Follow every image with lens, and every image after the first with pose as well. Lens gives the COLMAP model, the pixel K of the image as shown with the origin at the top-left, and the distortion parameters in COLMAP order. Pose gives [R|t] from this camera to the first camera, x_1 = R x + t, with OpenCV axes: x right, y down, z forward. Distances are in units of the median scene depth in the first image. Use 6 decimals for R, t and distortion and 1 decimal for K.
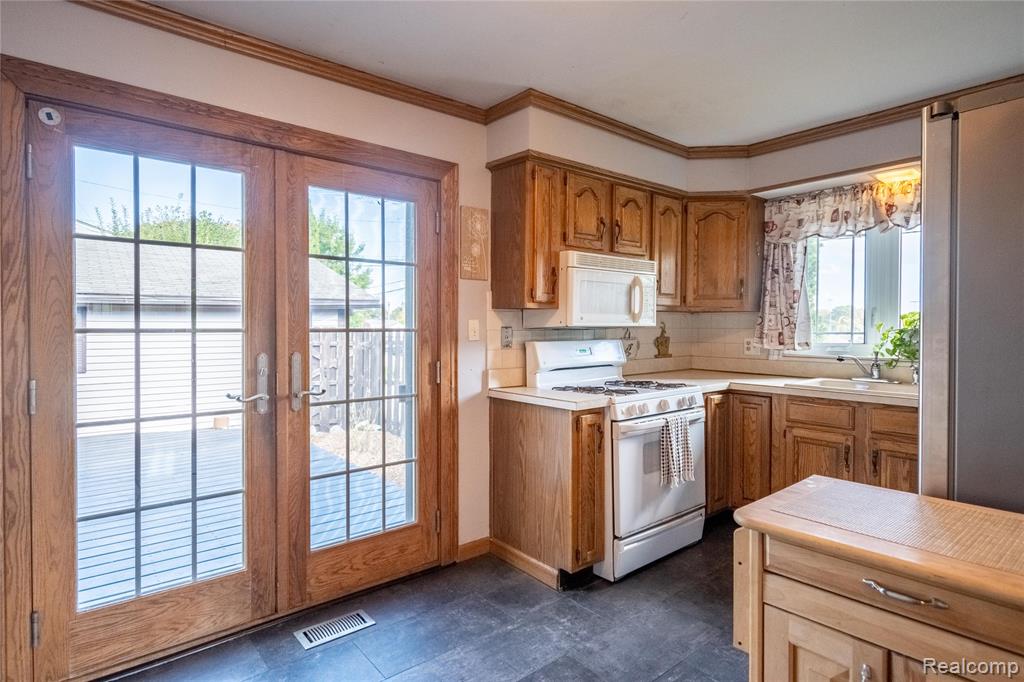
lens RADIAL K [[533.6, 0, 507.4], [0, 533.6, 331.4], [0, 0, 1]] dist [0.002975, -0.000156]
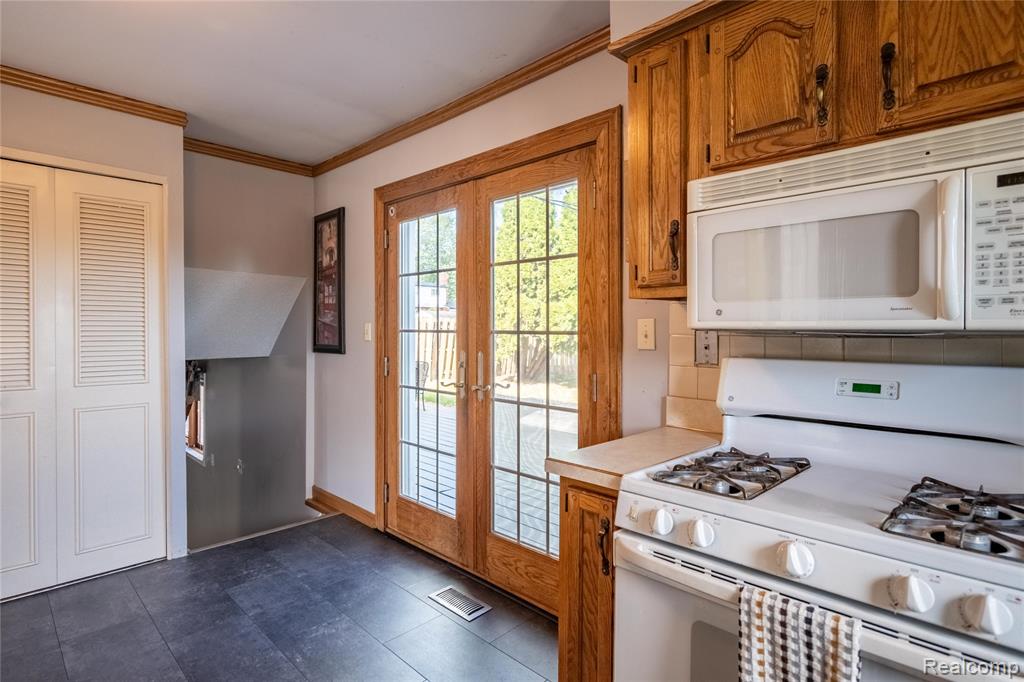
lens RADIAL K [[530.2, 0, 512.2], [0, 530.2, 334.6], [0, 0, 1]] dist [-0.001311, -0.000725]
pose [[0.101716, 0.011615, -0.994746, 0.527439], [-0.011490, 0.999879, 0.010500, -0.006581], [0.994747, 0.010362, 0.101837, 0.675150]]
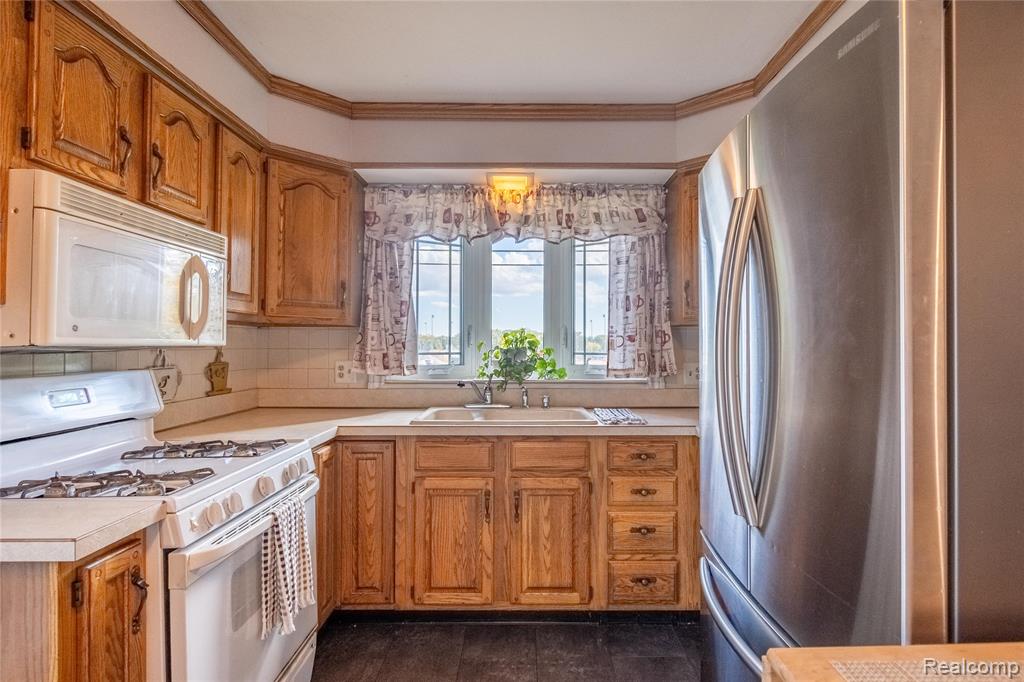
lens RADIAL K [[542.1, 0, 525.6], [0, 542.1, 340.0], [0, 0, 1]] dist [0.002155, -0.001961]
pose [[0.629531, 0.007271, 0.776942, 0.020401], [0.008969, 0.999822, -0.016624, -0.002945], [-0.776924, 0.017434, 0.629353, 0.366541]]
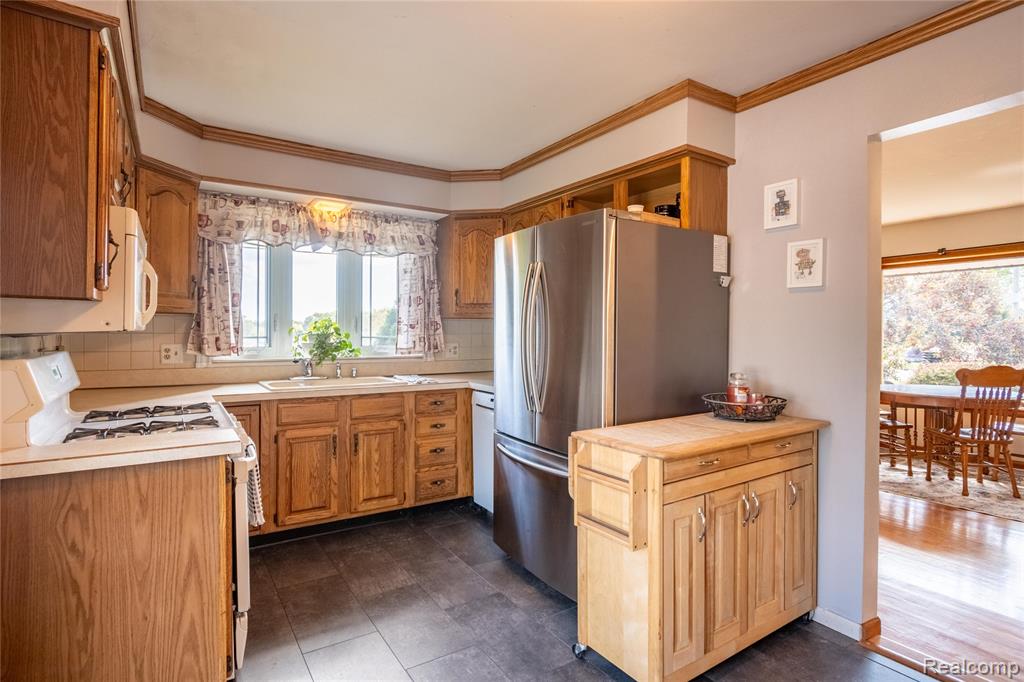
lens RADIAL K [[530.2, 0, 512.2], [0, 530.2, 334.6], [0, 0, 1]] dist [-0.001311, -0.000725]
pose [[0.111436, -0.006017, 0.993753, -0.384551], [0.006358, 0.999966, 0.005342, -0.004751], [-0.993751, 0.005723, 0.111471, 0.426153]]
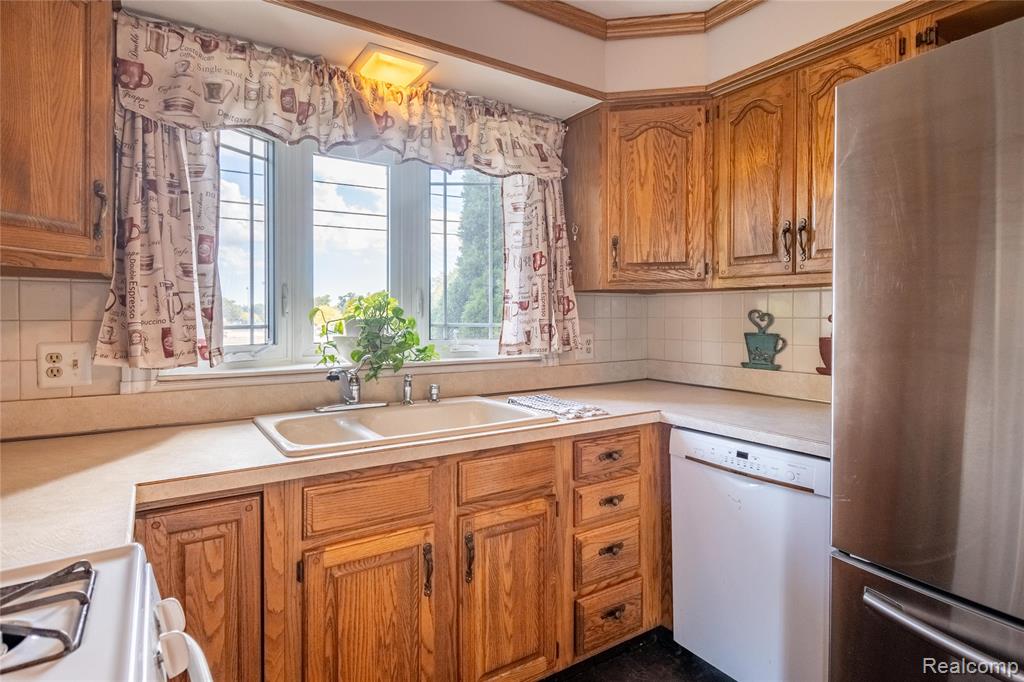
lens RADIAL K [[539.0, 0, 516.2], [0, 539.0, 322.3], [0, 0, 1]] dist [0.004326, -0.007073]
pose [[0.096749, -0.013209, 0.995221, 0.112599], [0.011597, 0.999859, 0.012144, -0.005423], [-0.995241, 0.010366, 0.096889, 0.742782]]
